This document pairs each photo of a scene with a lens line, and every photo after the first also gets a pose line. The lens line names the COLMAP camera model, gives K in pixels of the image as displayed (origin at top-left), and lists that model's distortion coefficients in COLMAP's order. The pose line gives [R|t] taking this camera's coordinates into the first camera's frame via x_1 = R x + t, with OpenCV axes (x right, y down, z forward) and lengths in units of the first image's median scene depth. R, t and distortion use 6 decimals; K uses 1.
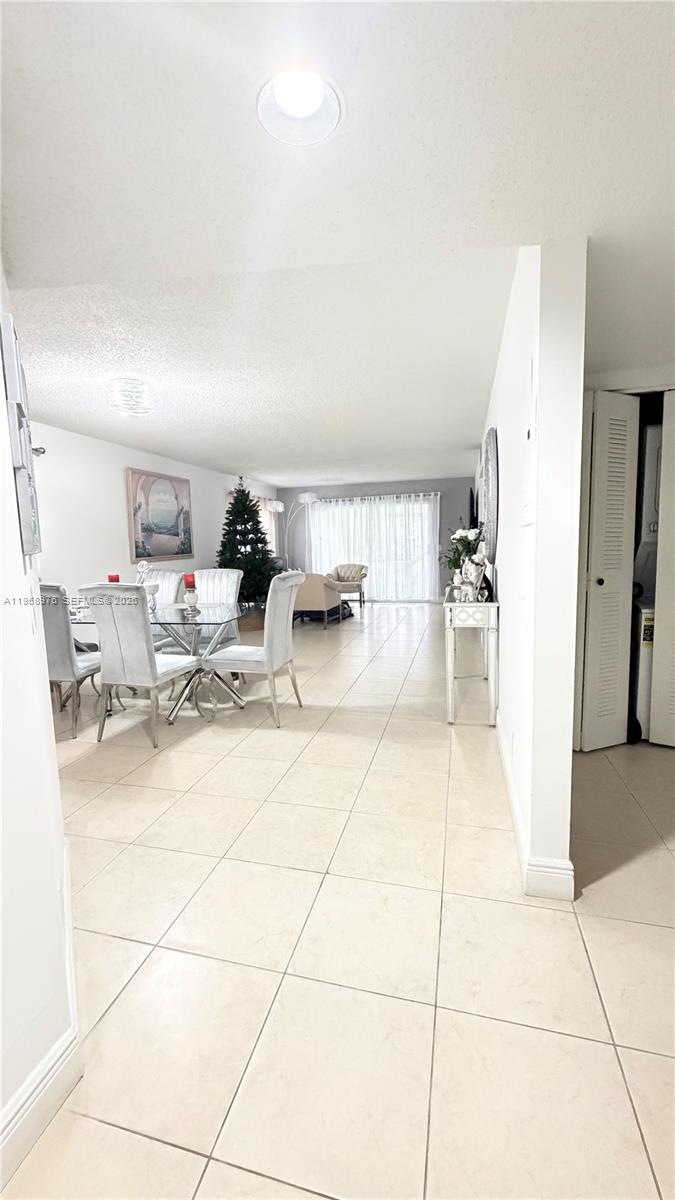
lens RADIAL K [[475.7, 0, 335.1], [0, 475.7, 591.8], [0, 0, 1]] dist [0.001285, 0.000567]
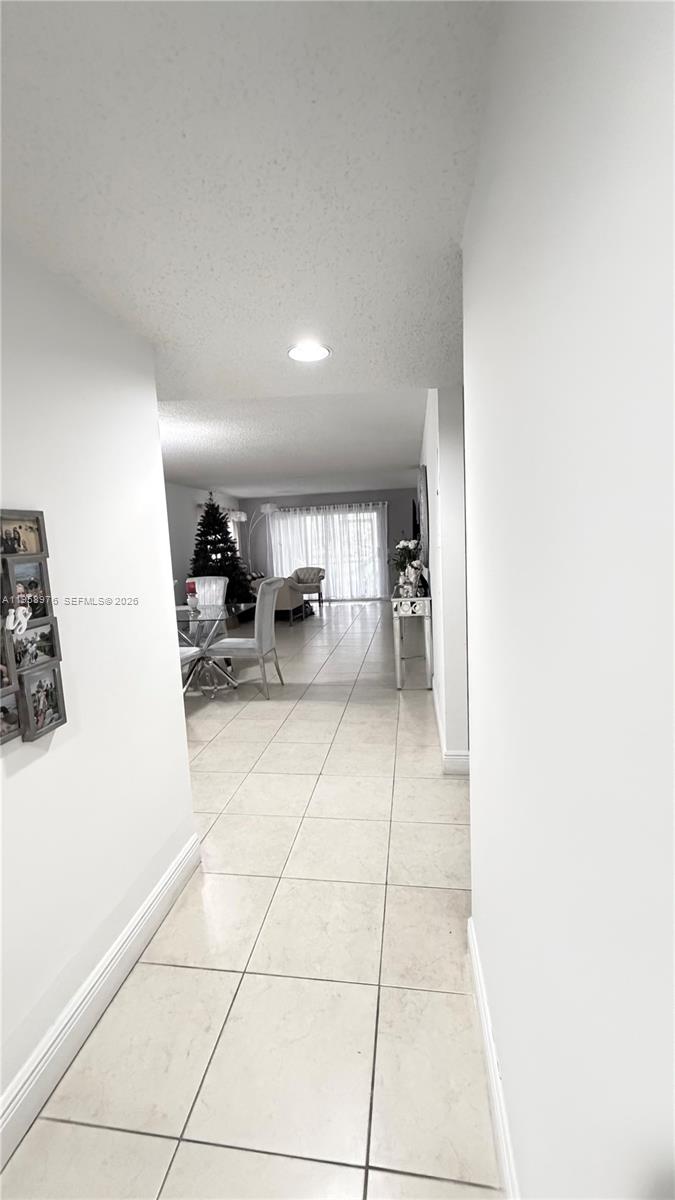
lens RADIAL K [[475.7, 0, 335.9], [0, 475.7, 596.1], [0, 0, 1]] dist [0.001285, 0.000567]
pose [[0.994299, -0.030837, 0.102073, -0.049514], [0.030057, 0.999506, 0.009174, -0.000340], [-0.102306, -0.006054, 0.994735, -0.247173]]
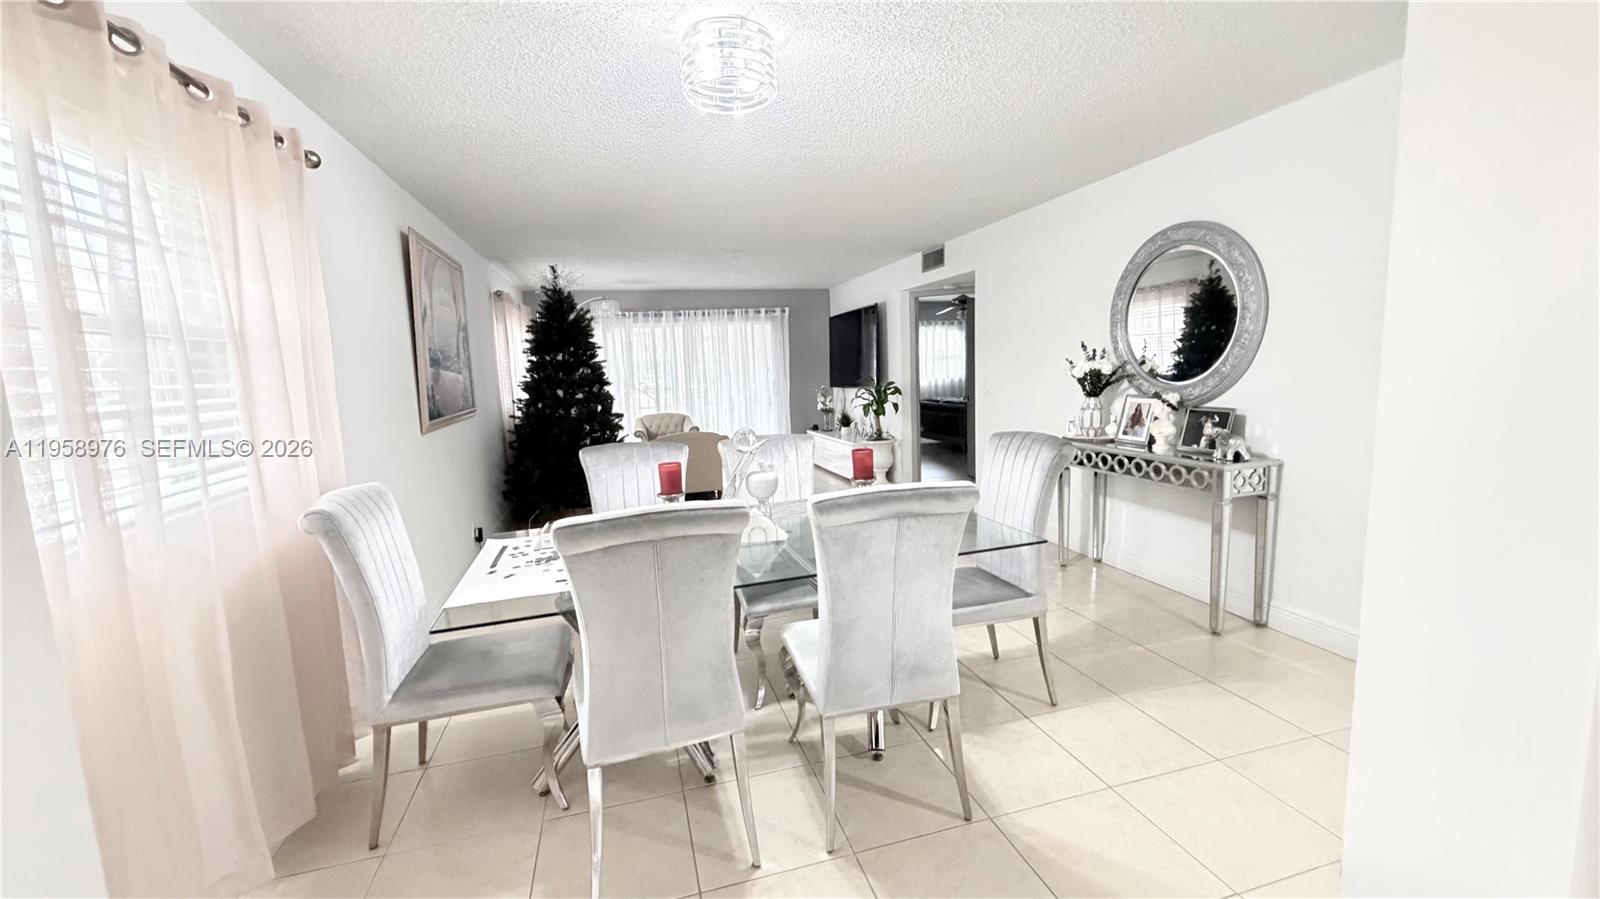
lens RADIAL K [[634.3, 0, 790.2], [0, 634.3, 445.4], [0, 0, 1]] dist [0.001285, 0.000567]
pose [[0.863377, -0.068231, 0.499925, -0.616760], [0.066500, 0.997559, 0.021303, -0.053312], [-0.500158, 0.014853, 0.865807, 0.401720]]
